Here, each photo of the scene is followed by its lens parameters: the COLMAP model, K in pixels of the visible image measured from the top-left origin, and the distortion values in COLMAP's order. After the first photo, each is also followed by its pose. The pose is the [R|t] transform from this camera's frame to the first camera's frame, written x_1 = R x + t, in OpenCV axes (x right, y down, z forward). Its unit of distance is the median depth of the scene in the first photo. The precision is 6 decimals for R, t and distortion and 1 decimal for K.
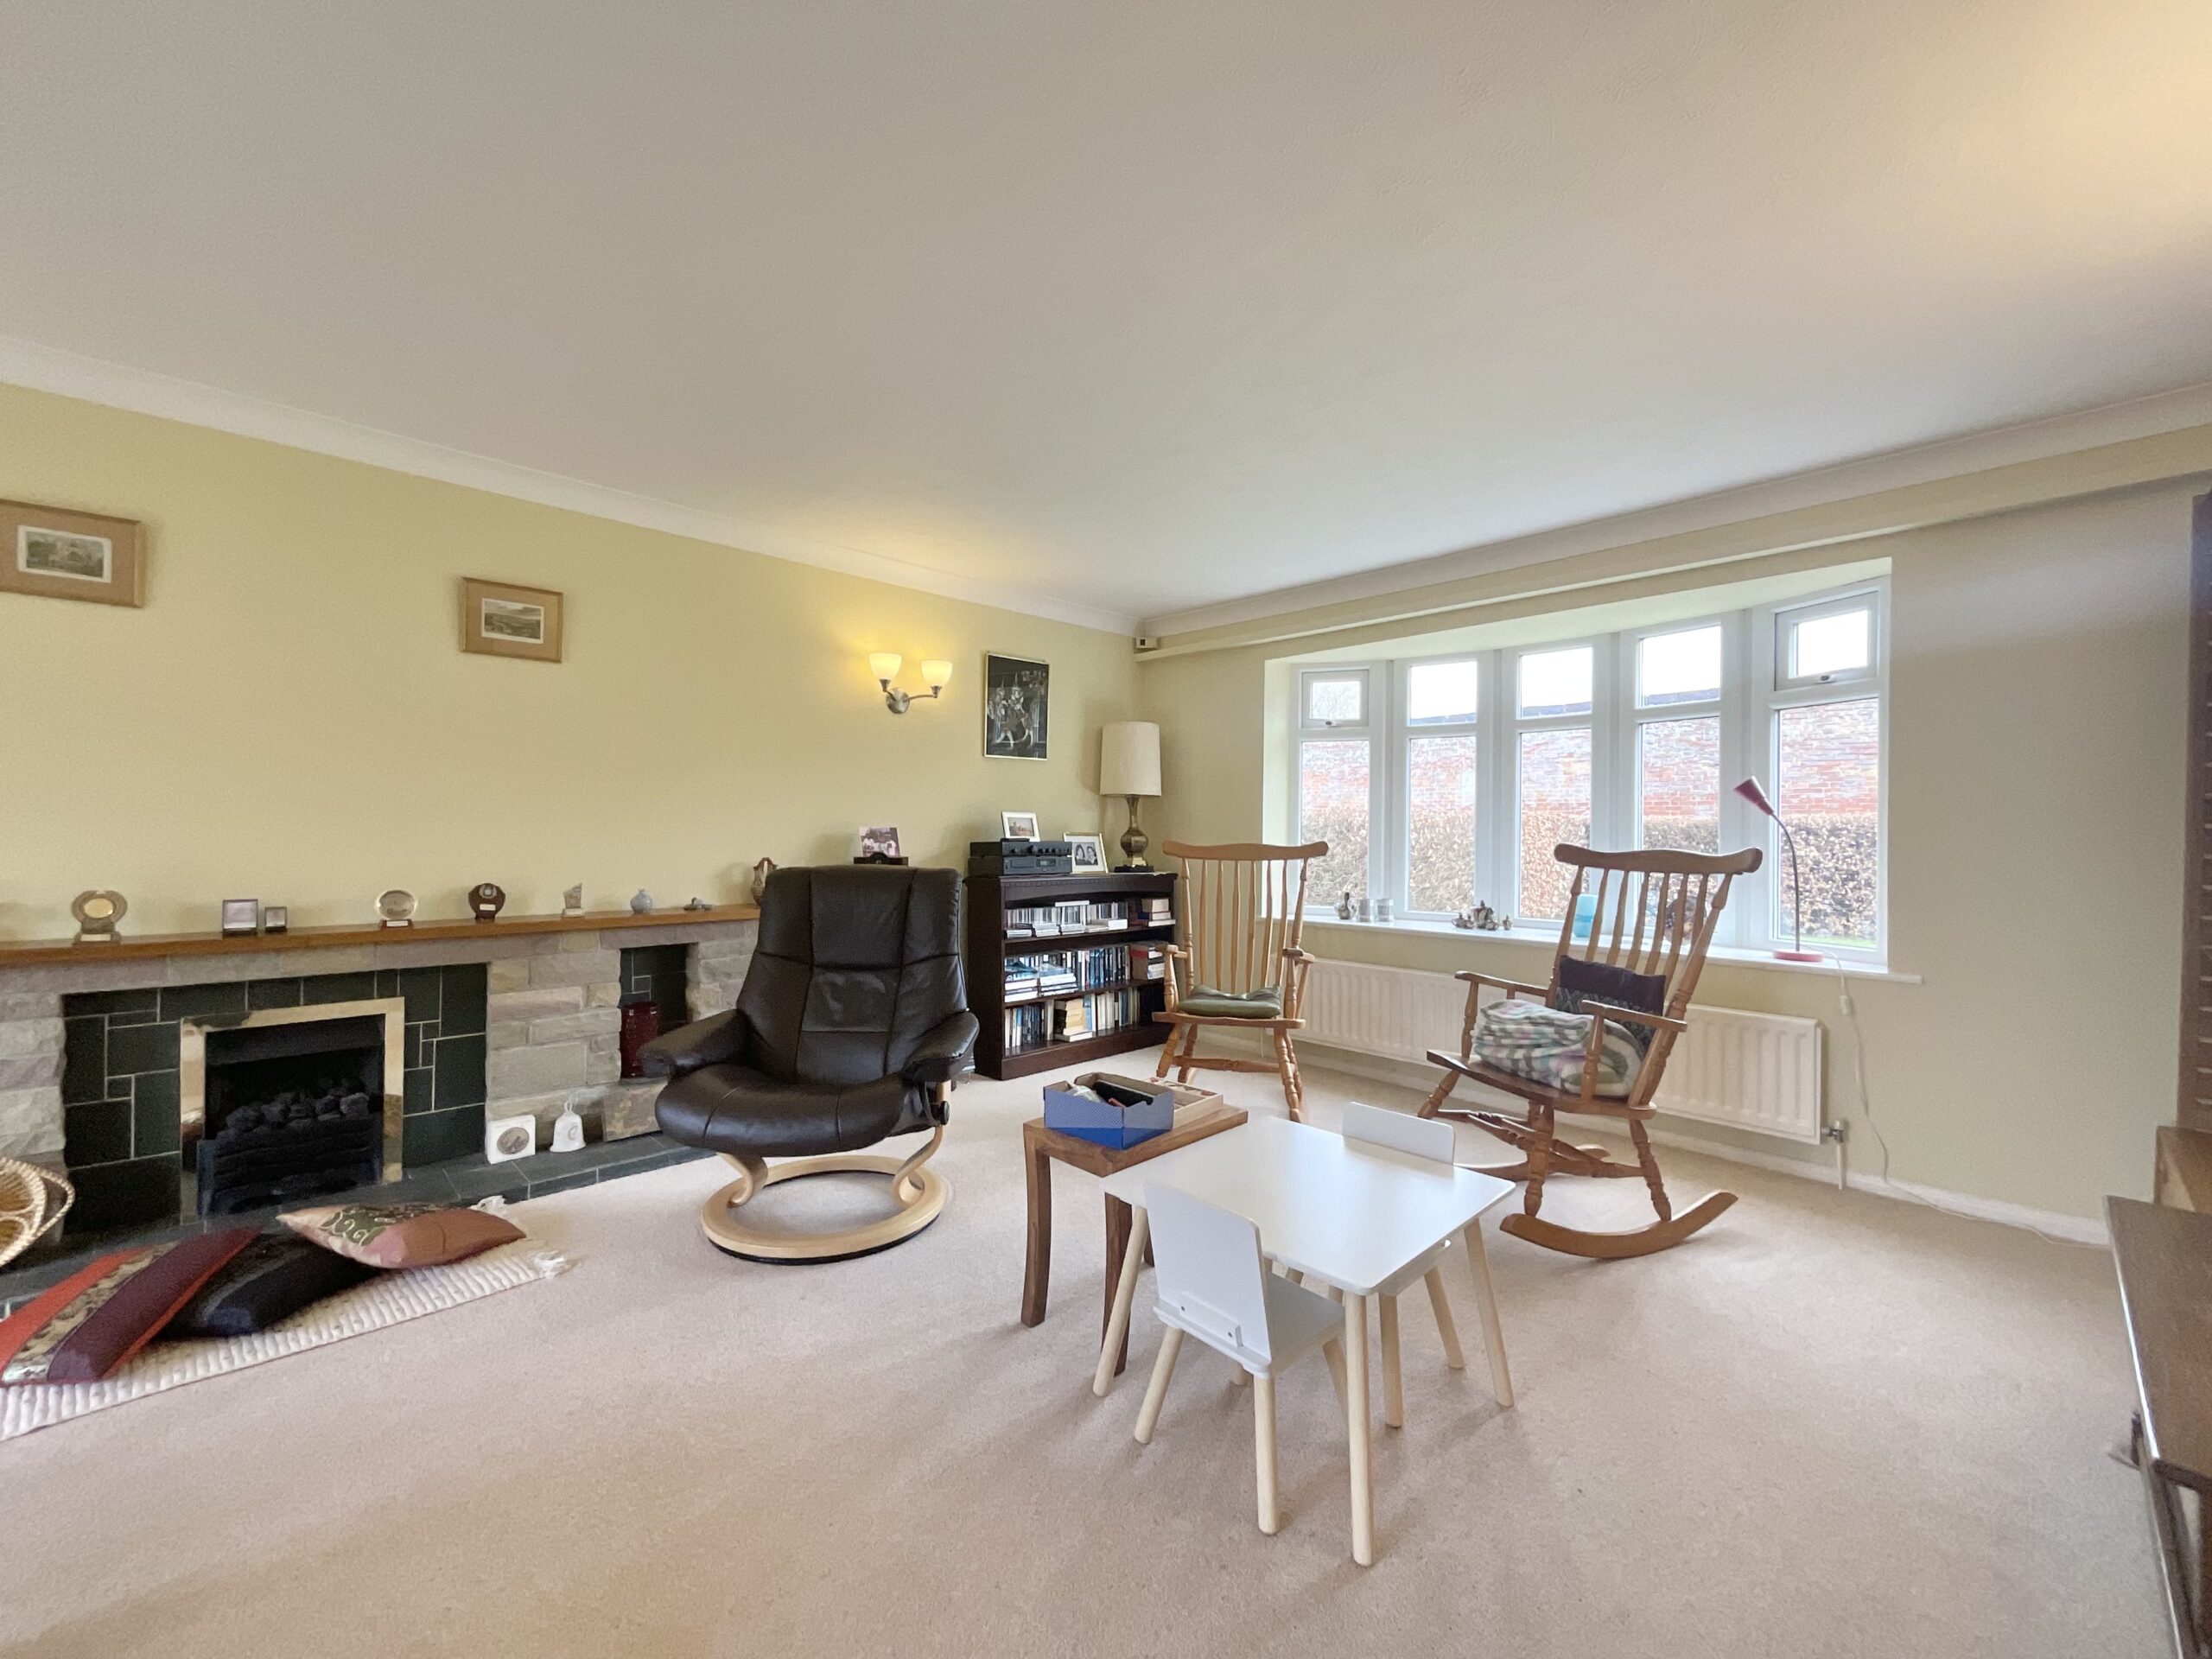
lens RADIAL K [[900.7, 0, 1102.4], [0, 900.7, 822.4], [0, 0, 1]] dist [0.002634, -0.000253]
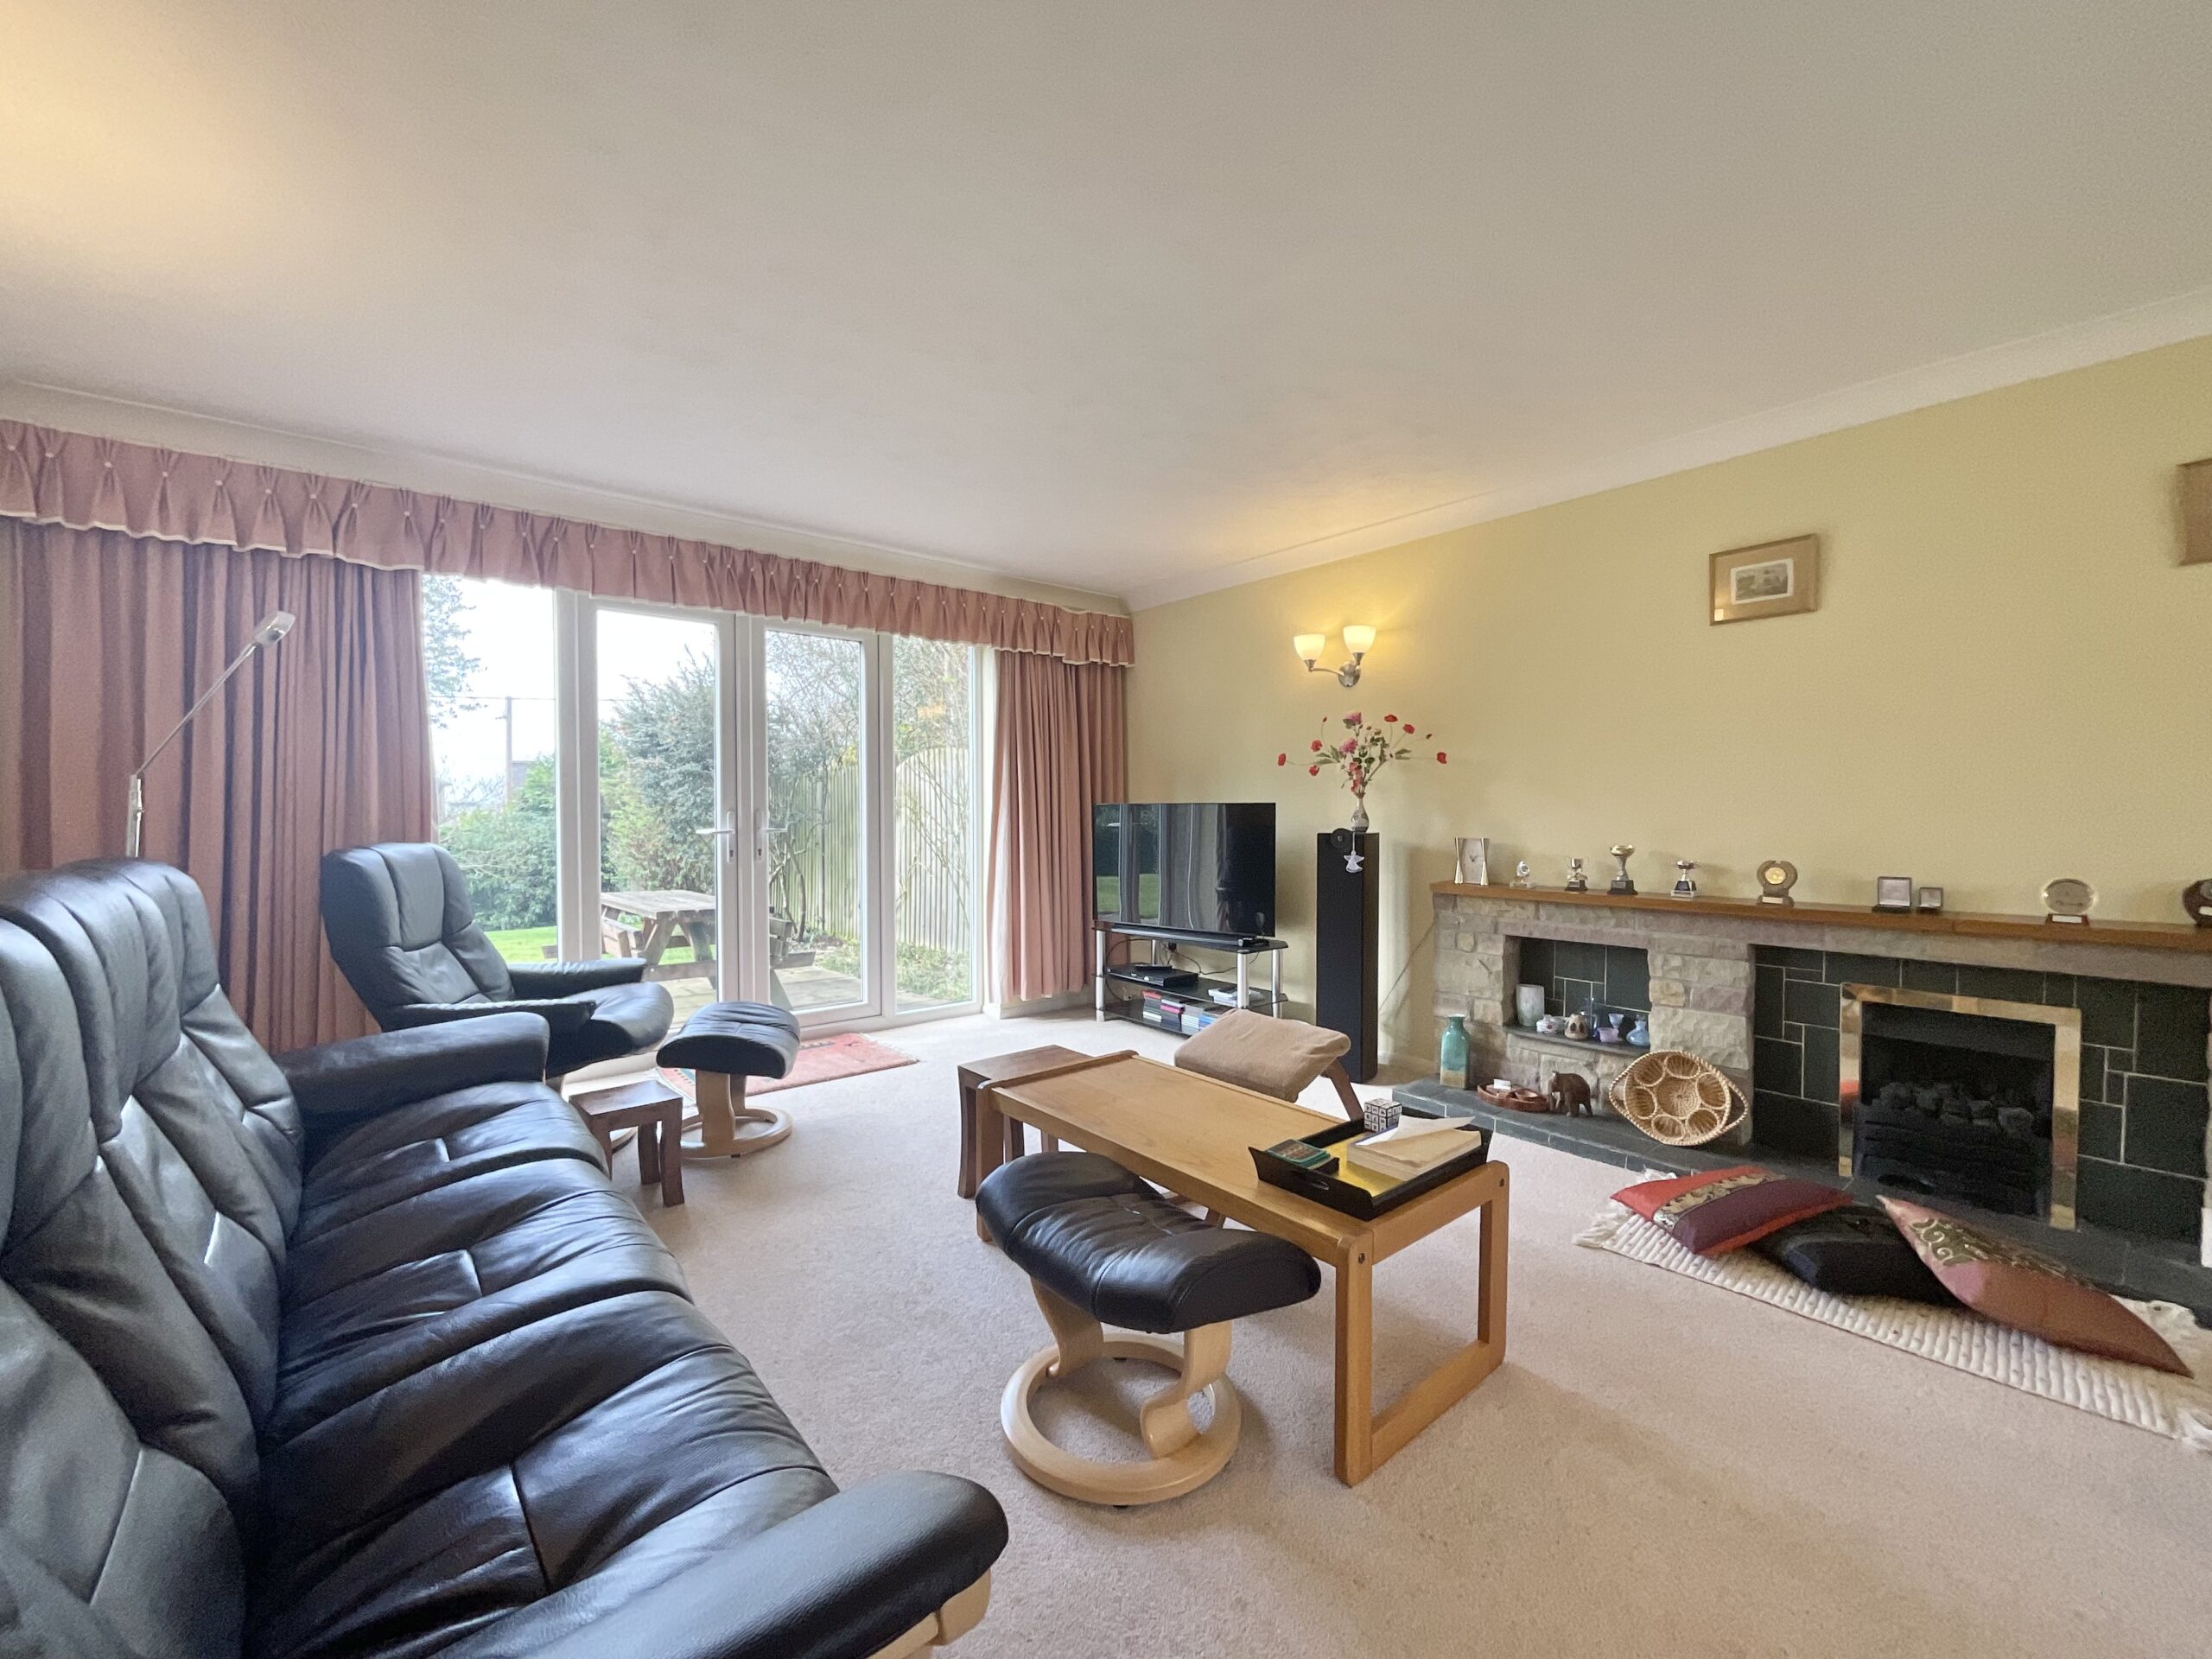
lens RADIAL K [[900.7, 0, 1104.4], [0, 900.7, 819.1], [0, 0, 1]] dist [0.002634, -0.000253]
pose [[-0.047818, -0.000913, -0.998856, 0.108789], [0.009181, 0.999957, -0.001353, 0.016116], [0.998814, -0.009235, -0.047807, 0.191358]]
